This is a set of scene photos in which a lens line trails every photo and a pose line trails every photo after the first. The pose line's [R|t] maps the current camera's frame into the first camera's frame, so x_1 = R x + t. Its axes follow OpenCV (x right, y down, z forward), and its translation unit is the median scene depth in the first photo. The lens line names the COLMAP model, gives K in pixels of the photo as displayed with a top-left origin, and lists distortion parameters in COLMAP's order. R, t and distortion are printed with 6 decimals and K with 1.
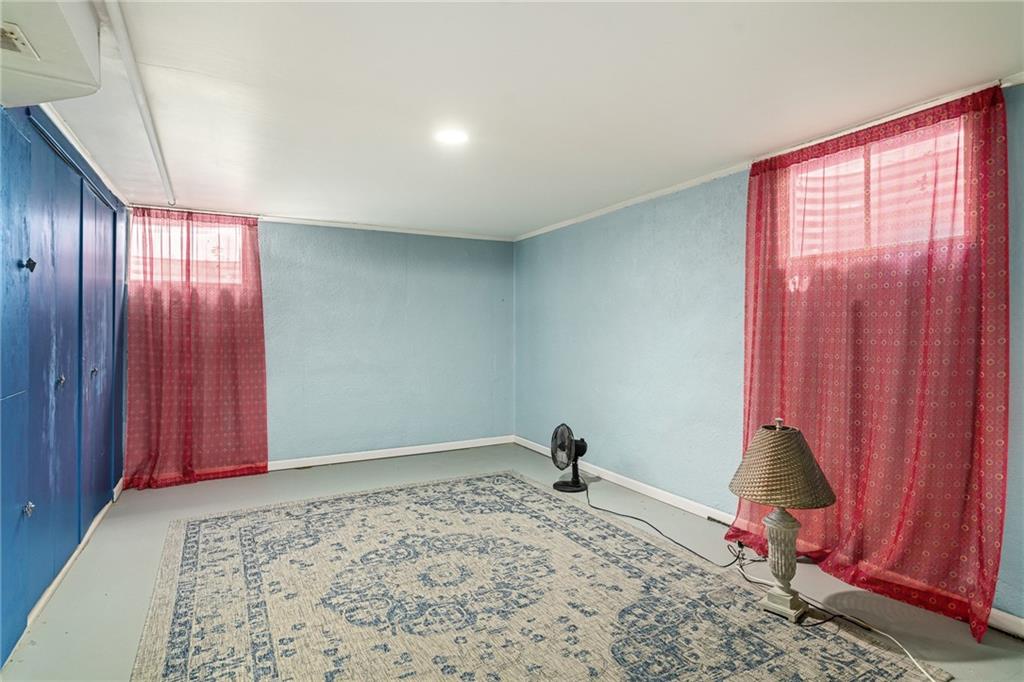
lens RADIAL K [[537.7, 0, 512.4], [0, 537.7, 326.2], [0, 0, 1]] dist [-0.000145, 0.000106]
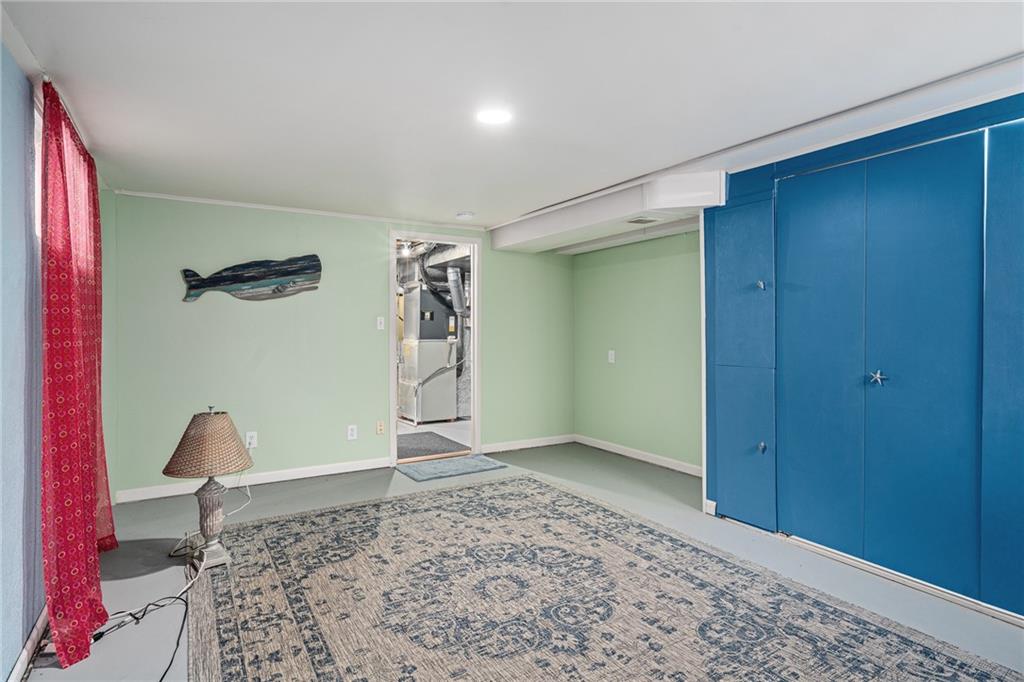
lens RADIAL K [[537.7, 0, 512.4], [0, 537.7, 326.2], [0, 0, 1]] dist [-0.000145, 0.000106]
pose [[-0.998615, 0.005525, -0.052321, -0.098718], [0.006000, 0.999942, -0.008921, 0.009080], [0.052269, -0.009223, -0.998590, 1.994077]]
